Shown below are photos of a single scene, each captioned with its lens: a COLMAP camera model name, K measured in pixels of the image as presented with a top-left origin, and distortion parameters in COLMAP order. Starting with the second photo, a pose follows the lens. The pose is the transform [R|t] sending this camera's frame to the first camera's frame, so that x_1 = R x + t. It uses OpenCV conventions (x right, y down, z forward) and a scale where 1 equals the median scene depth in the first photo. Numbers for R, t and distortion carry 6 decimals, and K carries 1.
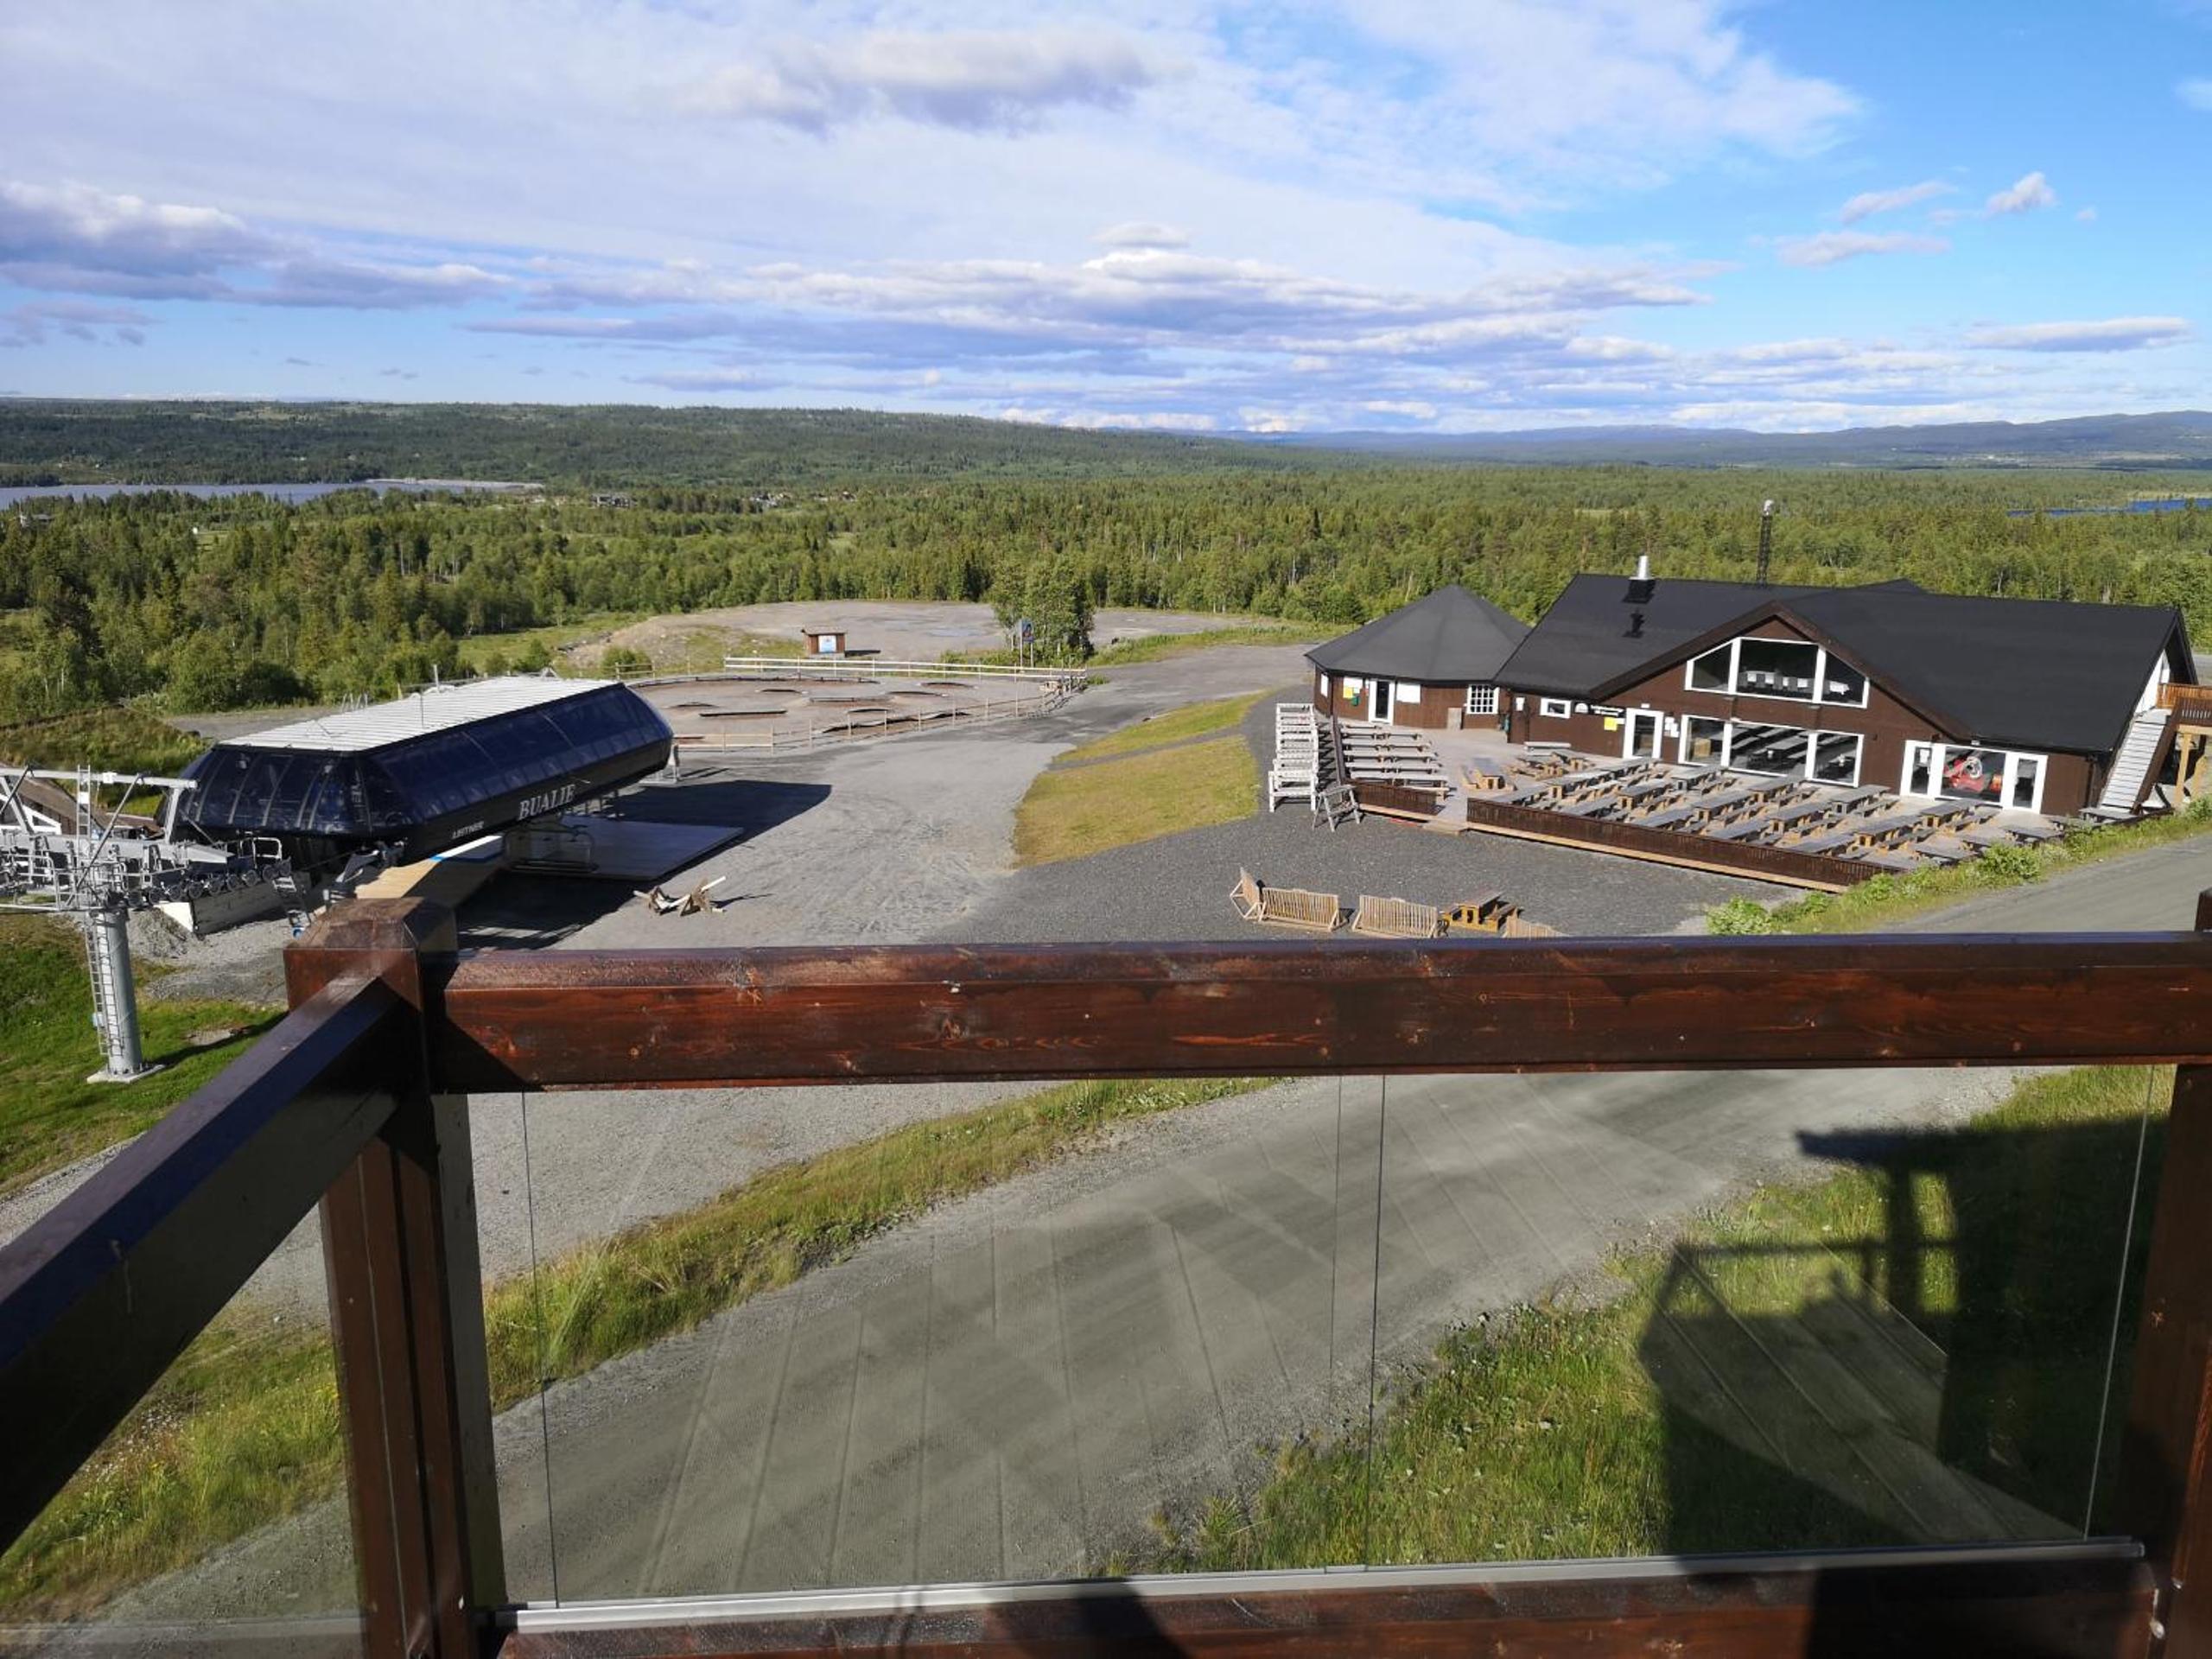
lens RADIAL K [[1706.8, 0, 1106.0], [0, 1706.8, 829.5], [0, 0, 1]] dist [0.067594, -0.073240]
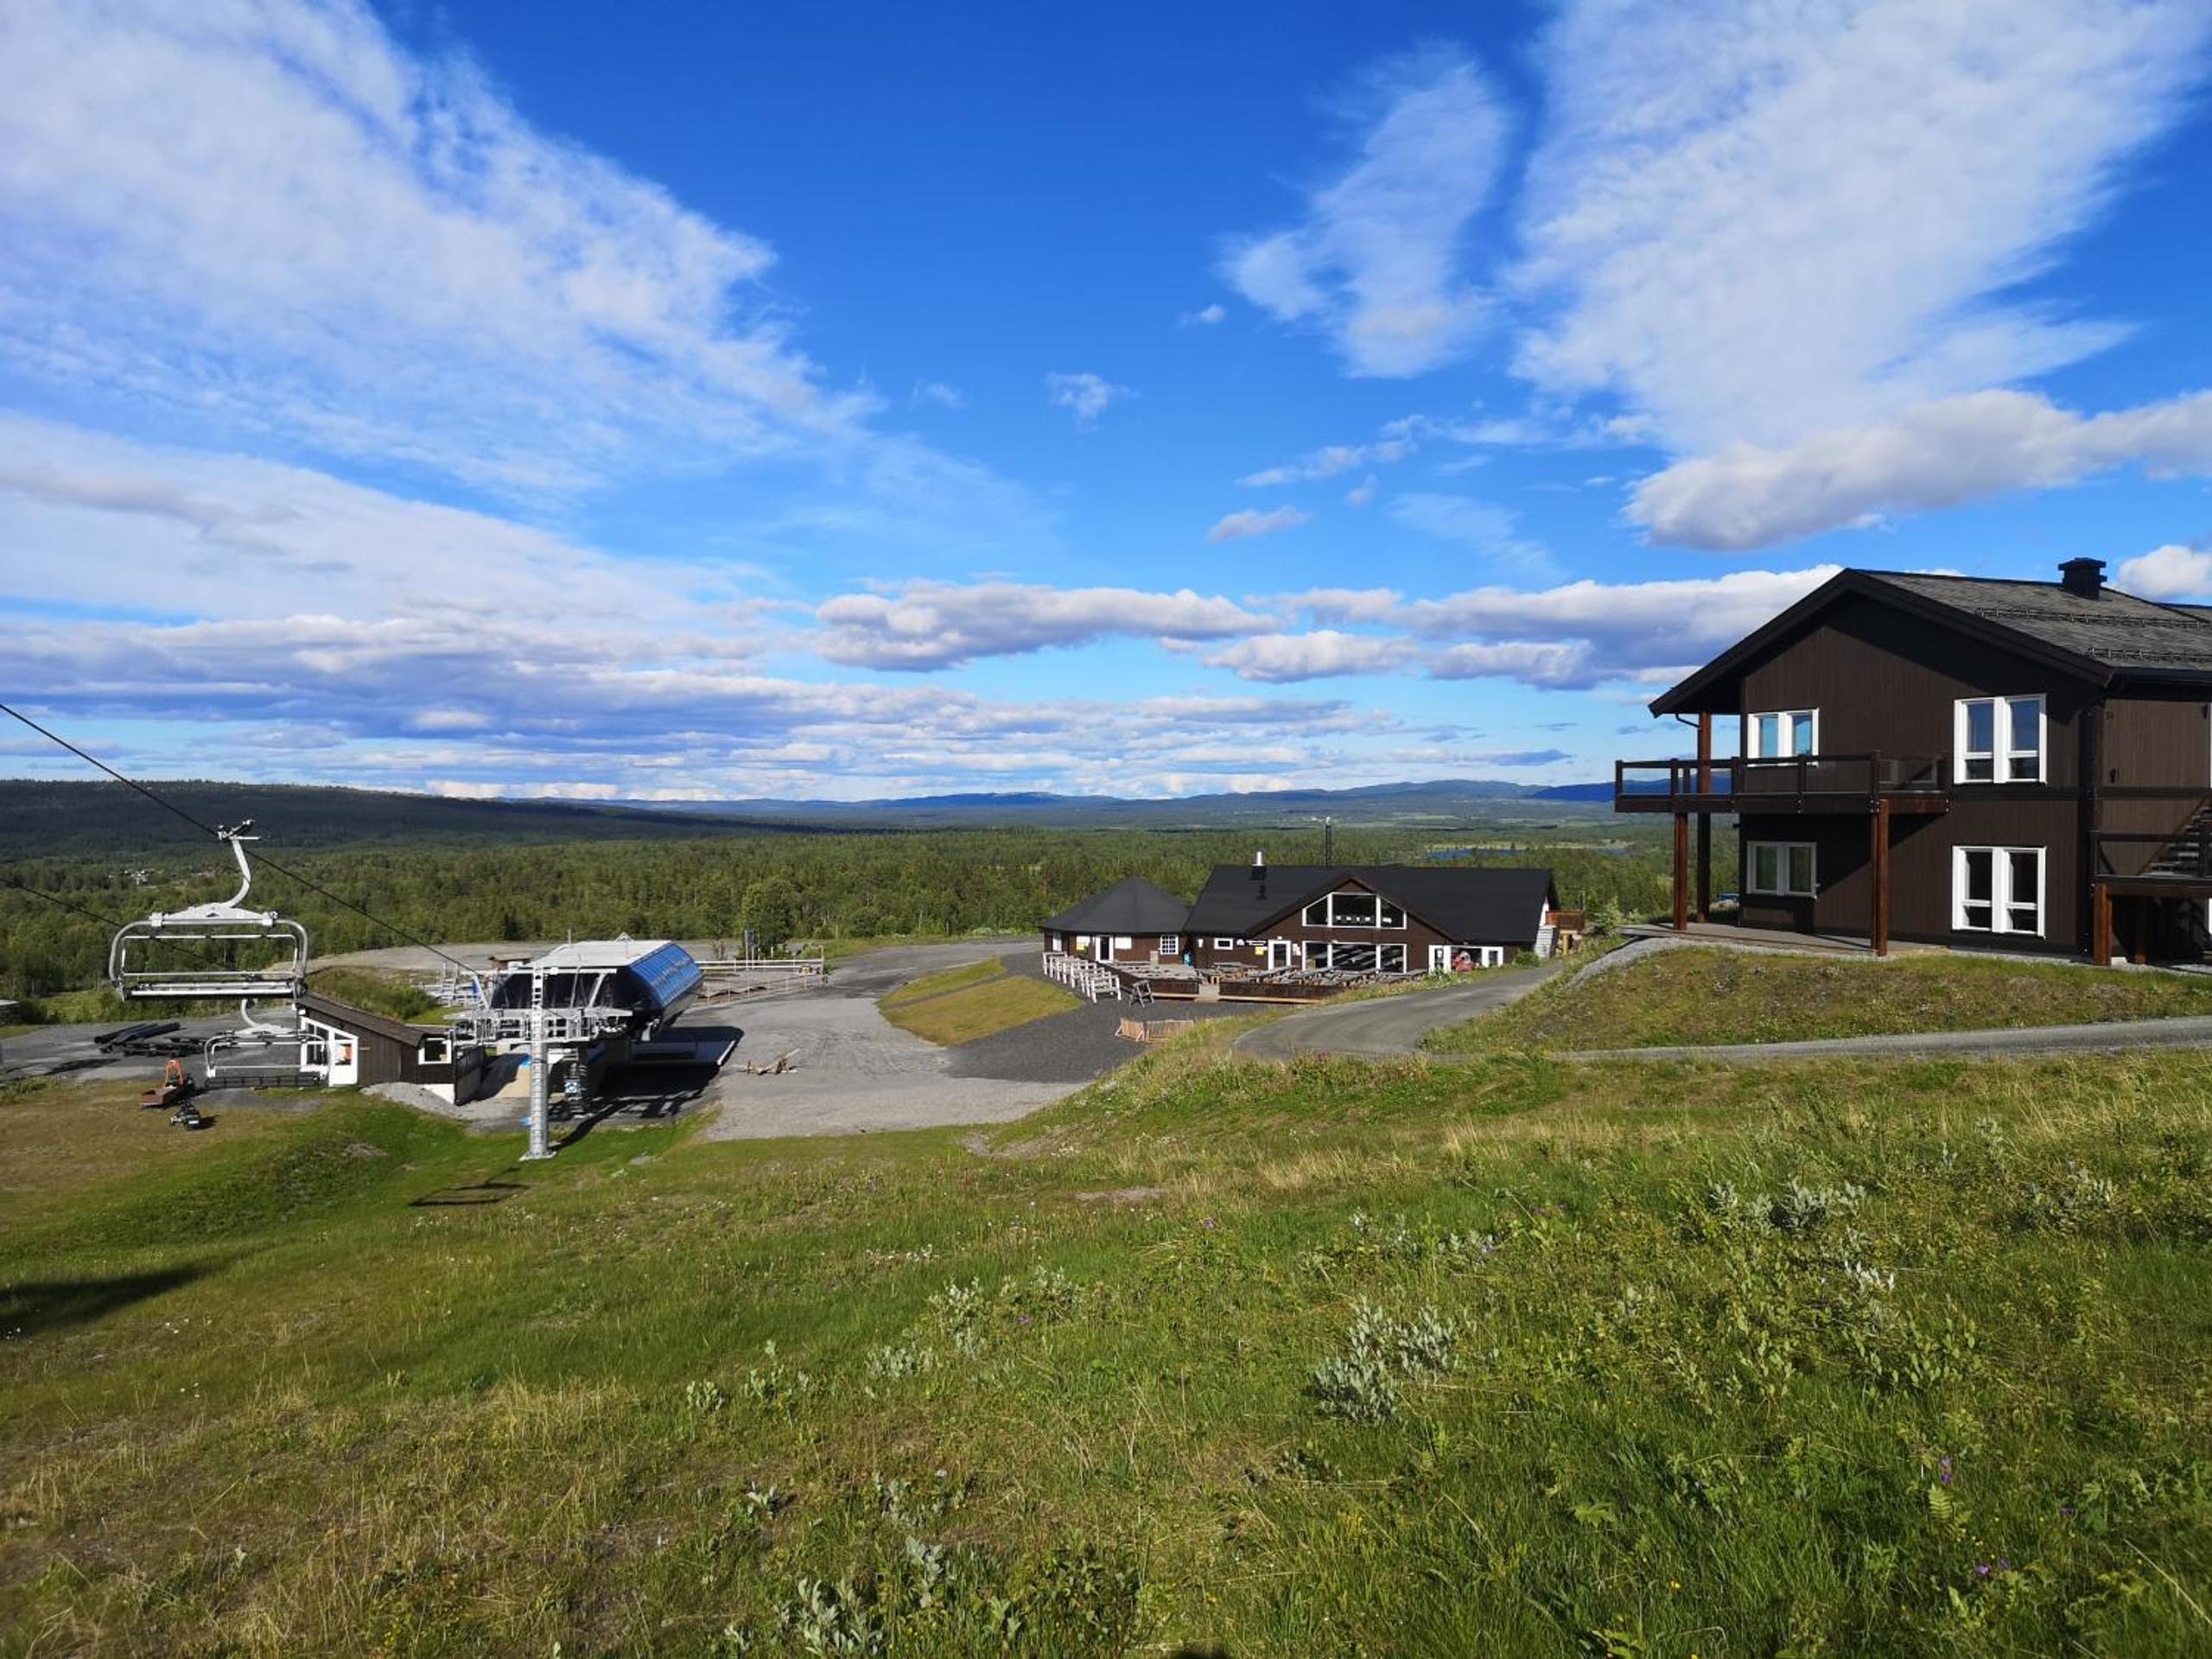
lens RADIAL K [[1706.8, 0, 1106.0], [0, 1706.8, 829.5], [0, 0, 1]] dist [0.067594, -0.073240]
pose [[0.940838, -0.015294, 0.338512, -0.222237], [0.085746, 0.977214, -0.194165, 0.073228], [-0.327829, 0.211704, 0.920711, -0.266888]]
